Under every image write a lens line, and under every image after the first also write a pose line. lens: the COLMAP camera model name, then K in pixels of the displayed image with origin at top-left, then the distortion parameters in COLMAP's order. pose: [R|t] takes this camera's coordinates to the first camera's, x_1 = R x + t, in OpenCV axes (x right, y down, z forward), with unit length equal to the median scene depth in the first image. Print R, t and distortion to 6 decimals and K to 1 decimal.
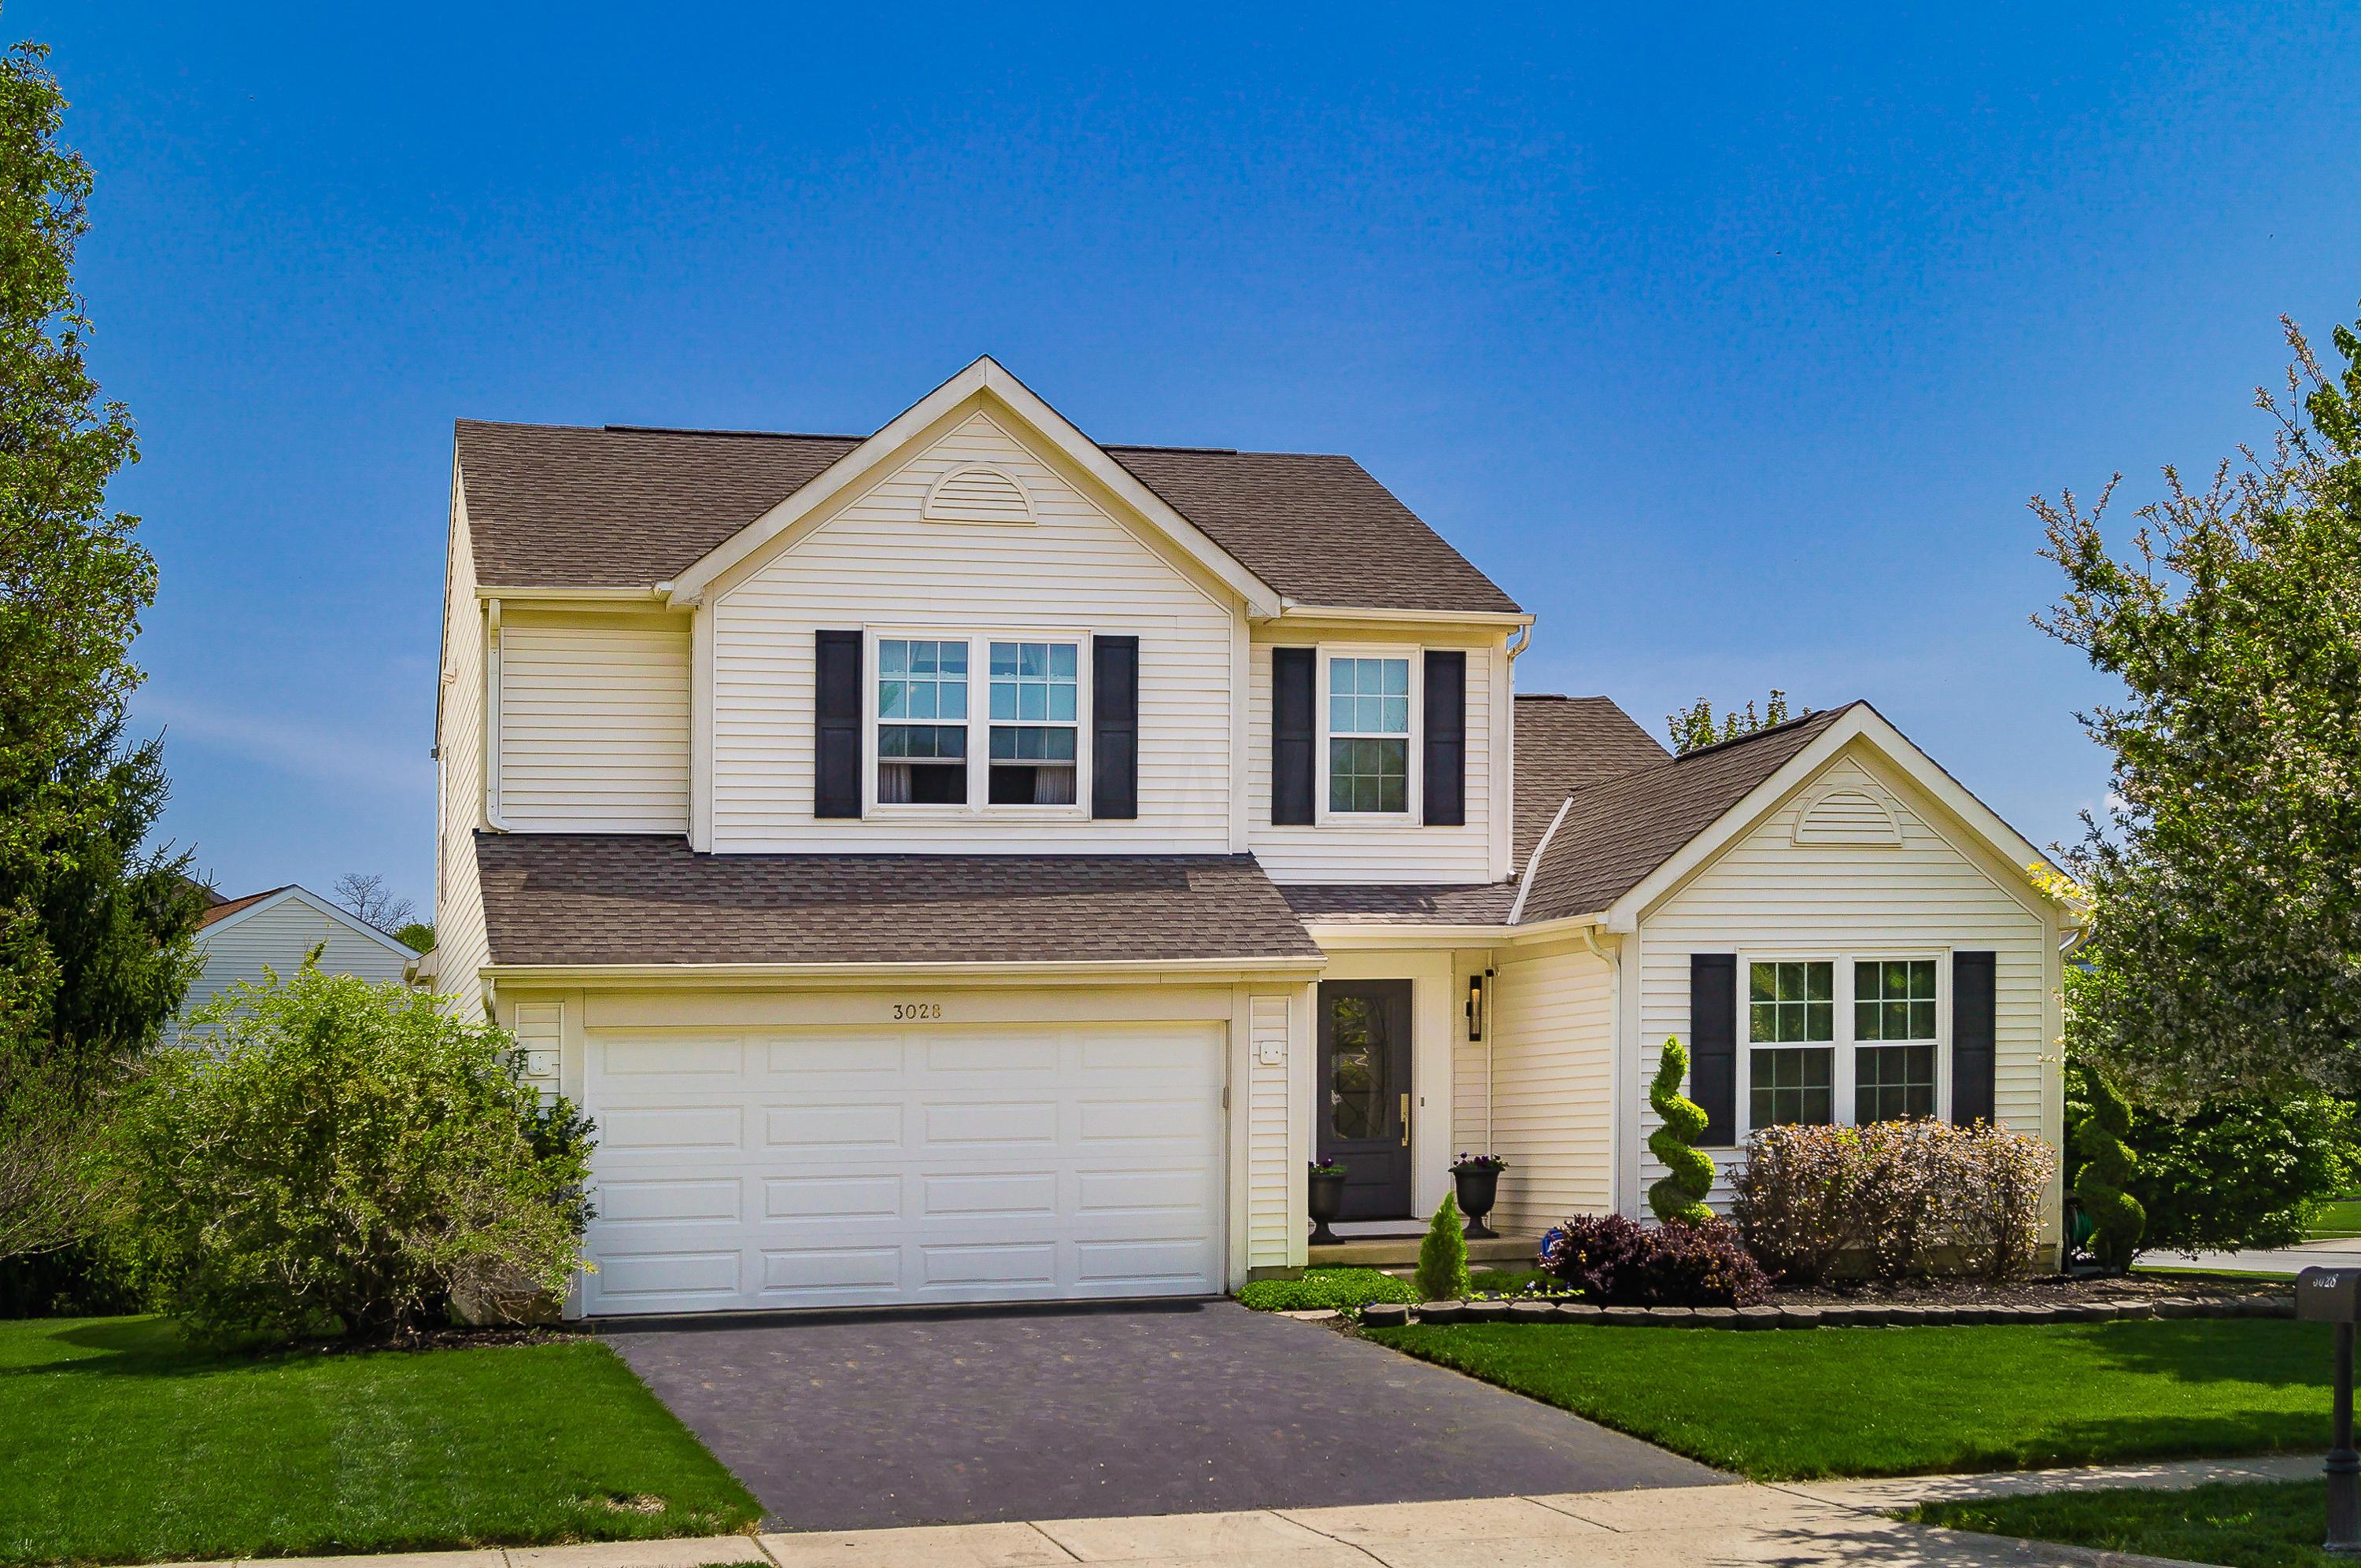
lens RADIAL K [[2042.4, 0, 1196.9], [0, 2042.4, 770.8], [0, 0, 1]] dist [-0.002523, 0.002035]
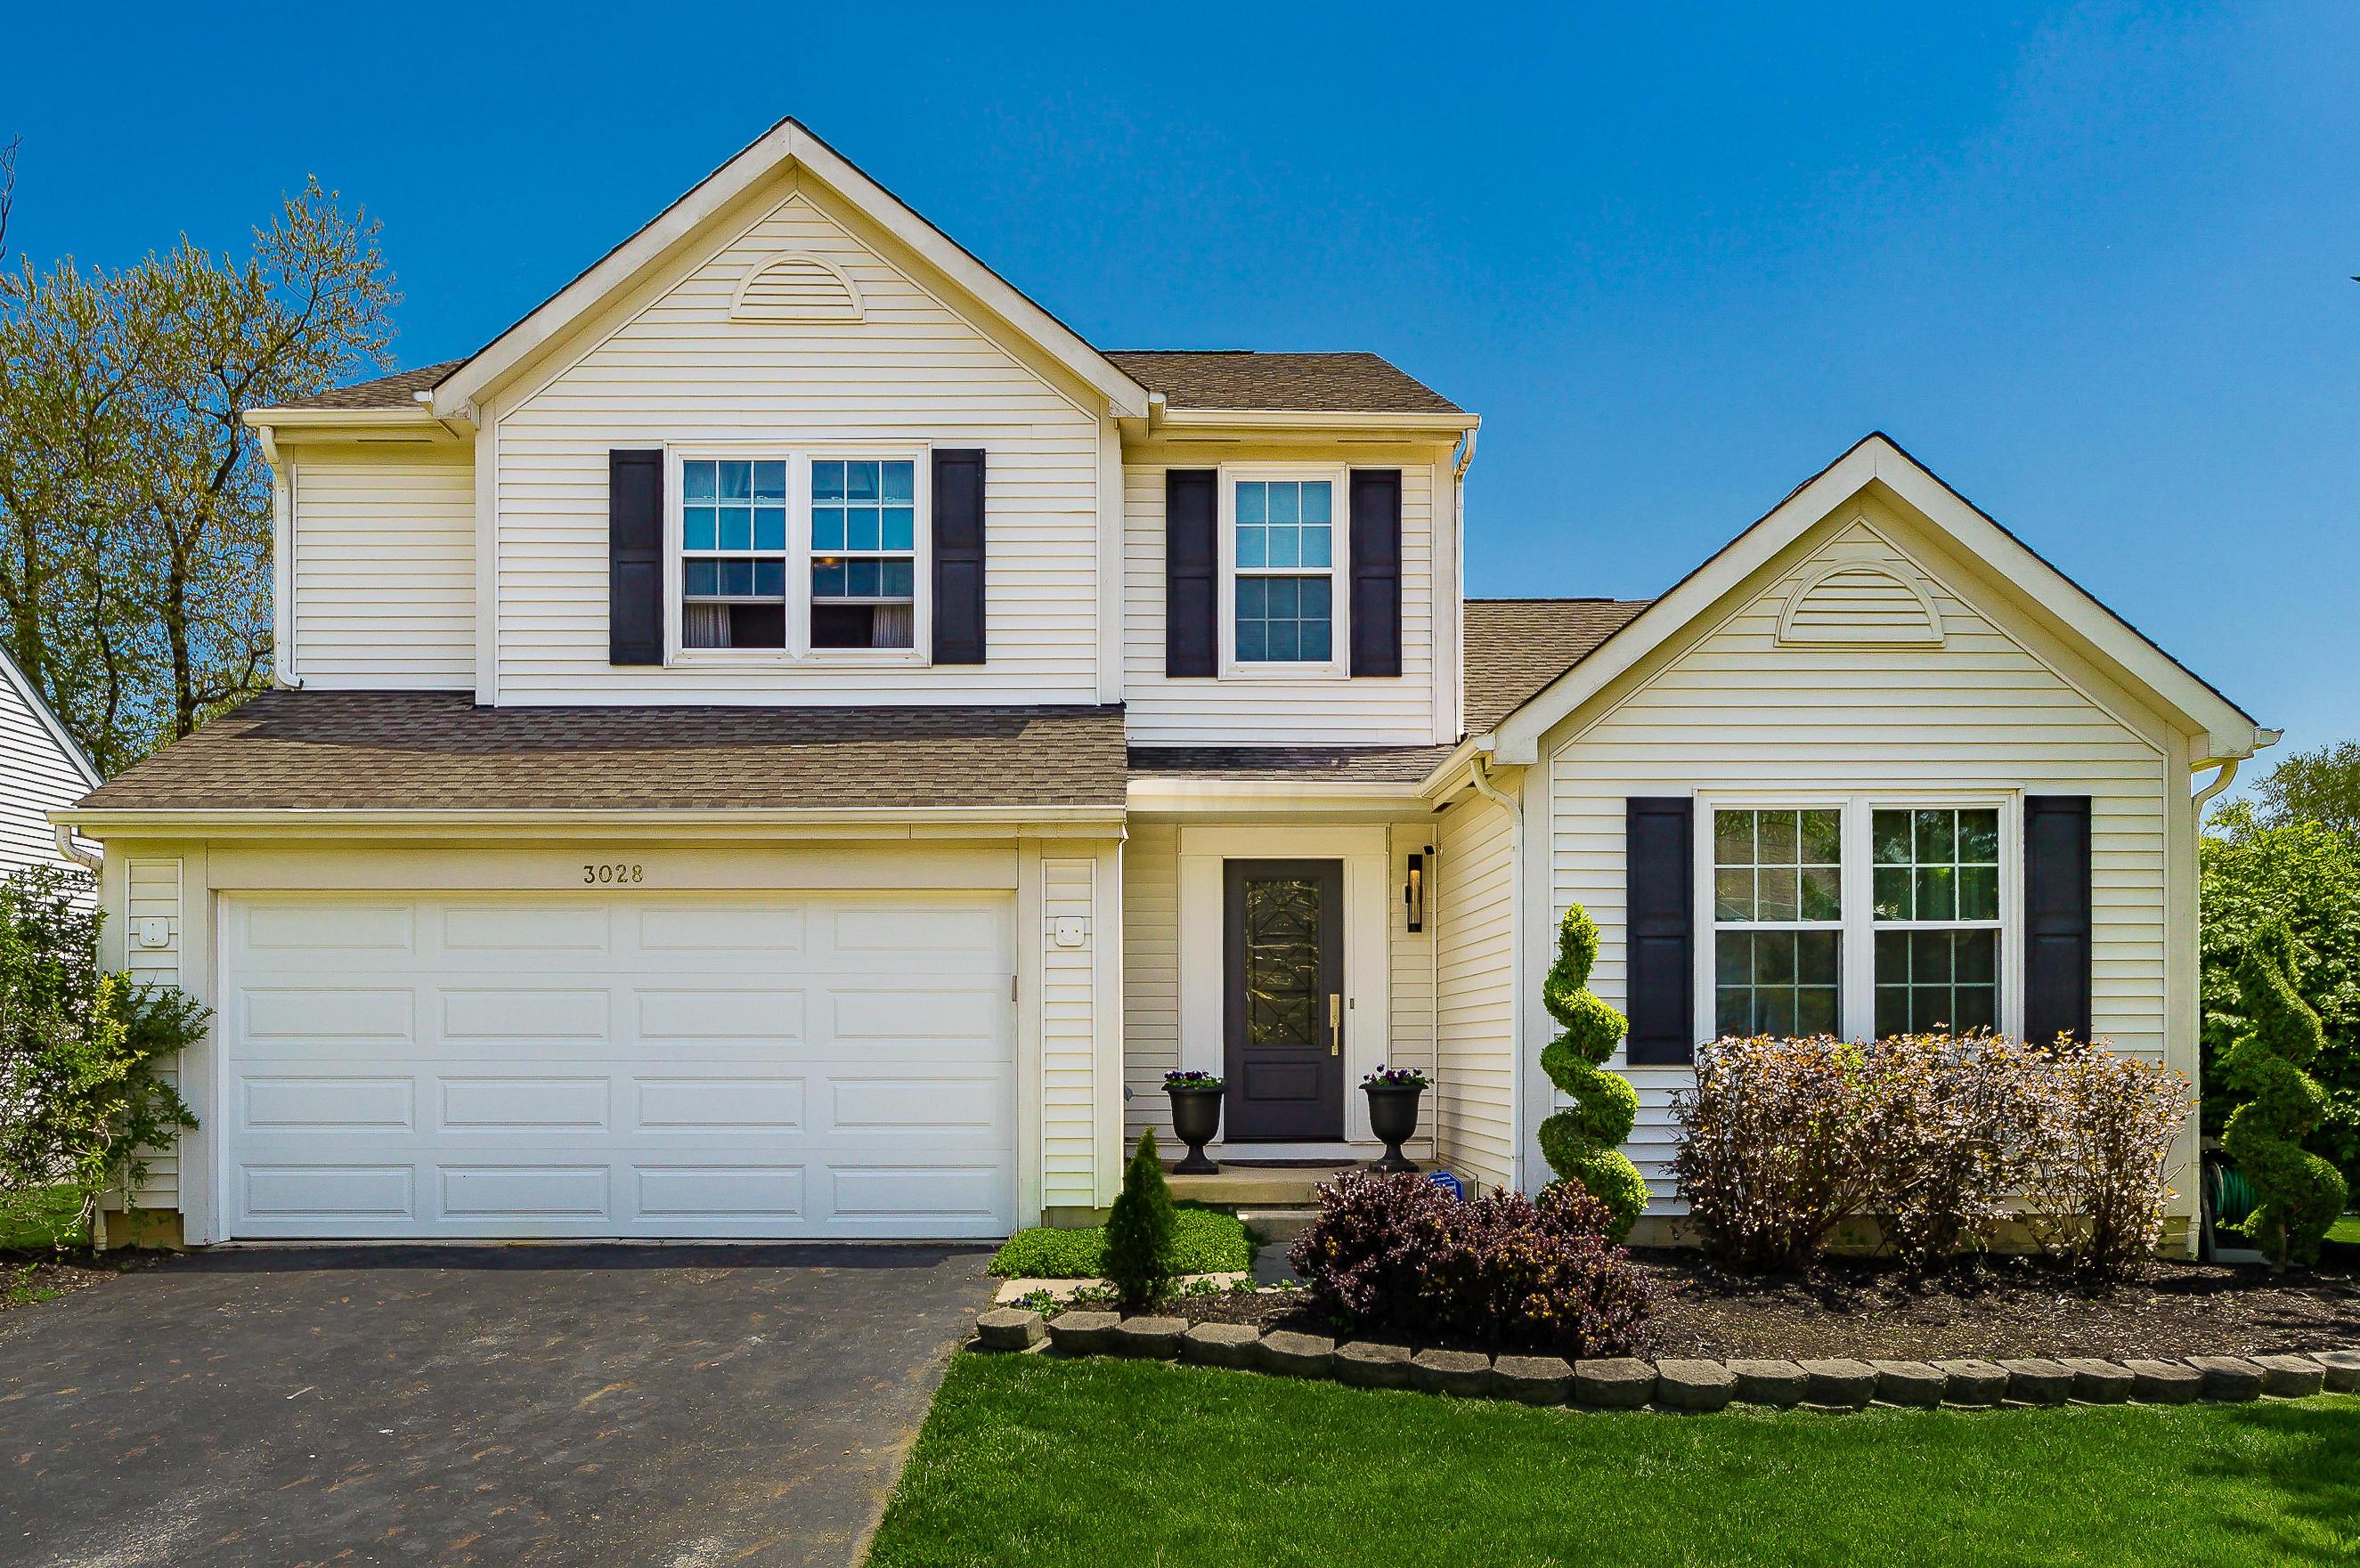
lens RADIAL K [[1498.0, 0, 1180.0], [0, 1498.0, 784.0], [0, 0, 1]] dist [0.003392, 0.000237]
pose [[0.983952, -0.010877, -0.178103, 0.167168], [0.011938, 0.999917, 0.004889, 0.074310], [0.178035, -0.006936, 0.984000, 0.417480]]
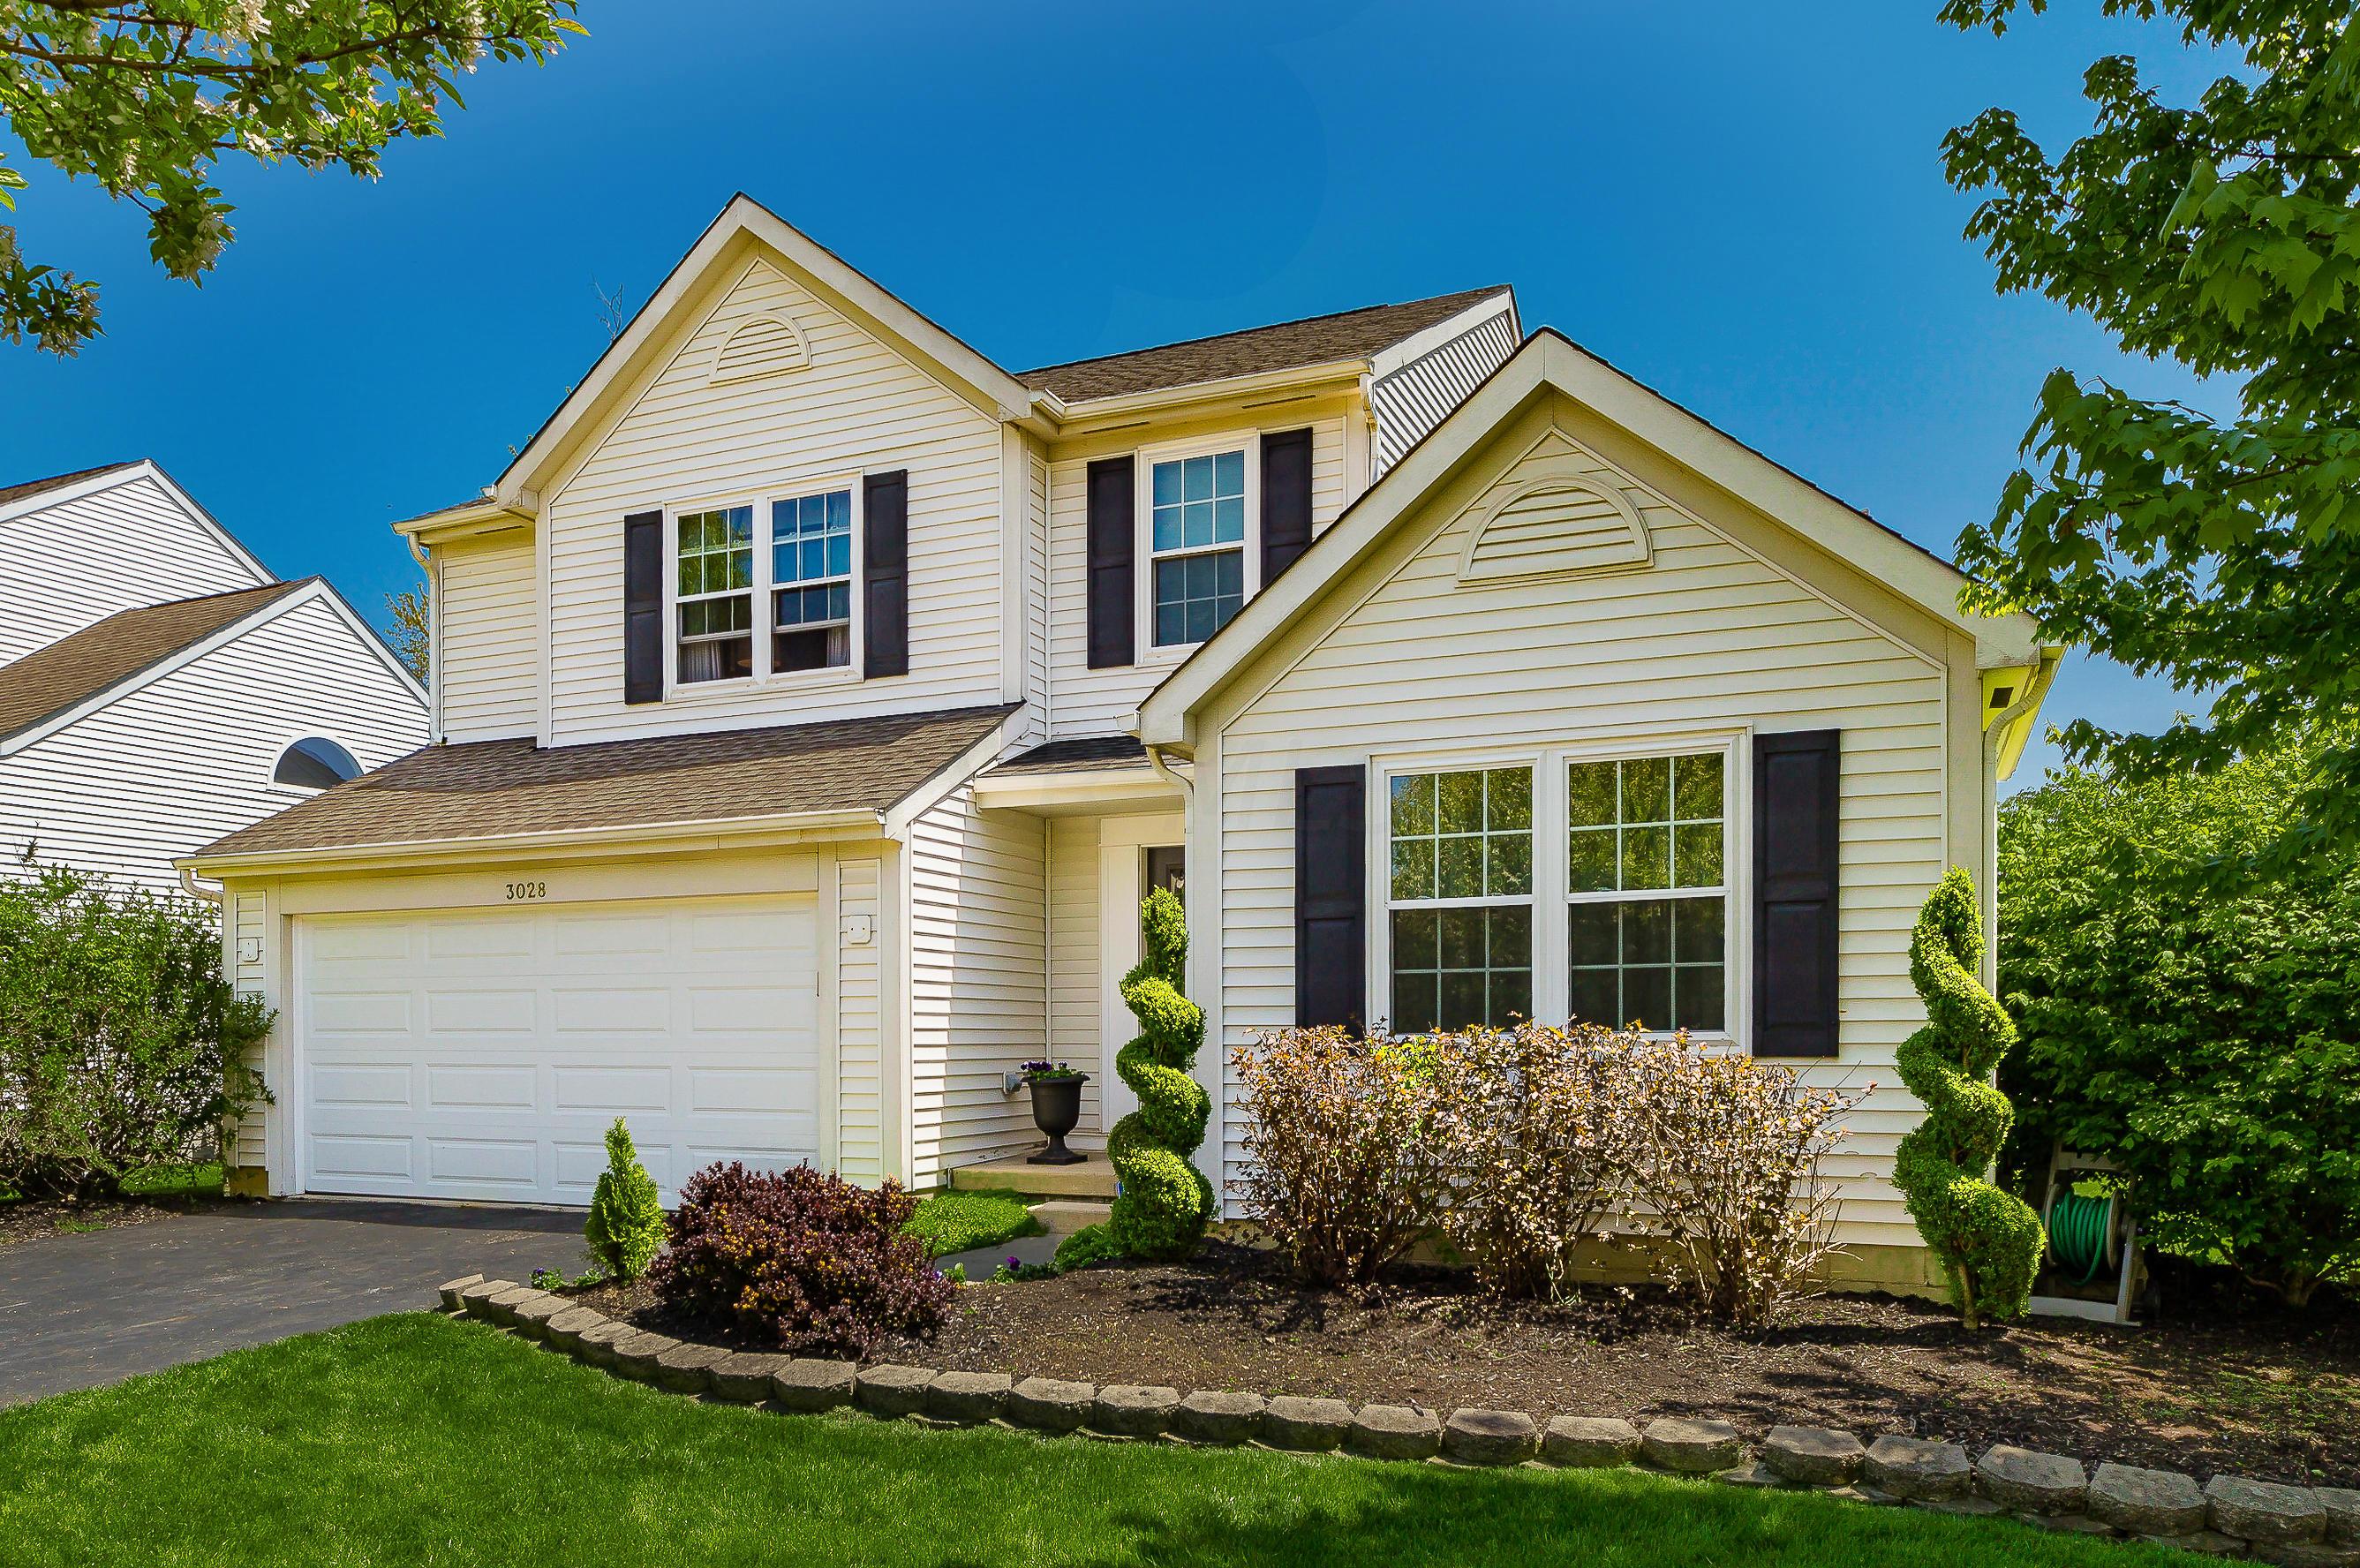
lens RADIAL K [[1520.7, 0, 1180.0], [0, 1520.7, 784.0], [0, 0, 1]] dist [-0.001361, 0.000083]
pose [[0.845261, -0.068861, -0.529898, 0.435851], [0.080597, 0.996746, -0.000965, 0.084847], [0.528241, -0.041893, 0.848061, 0.517172]]
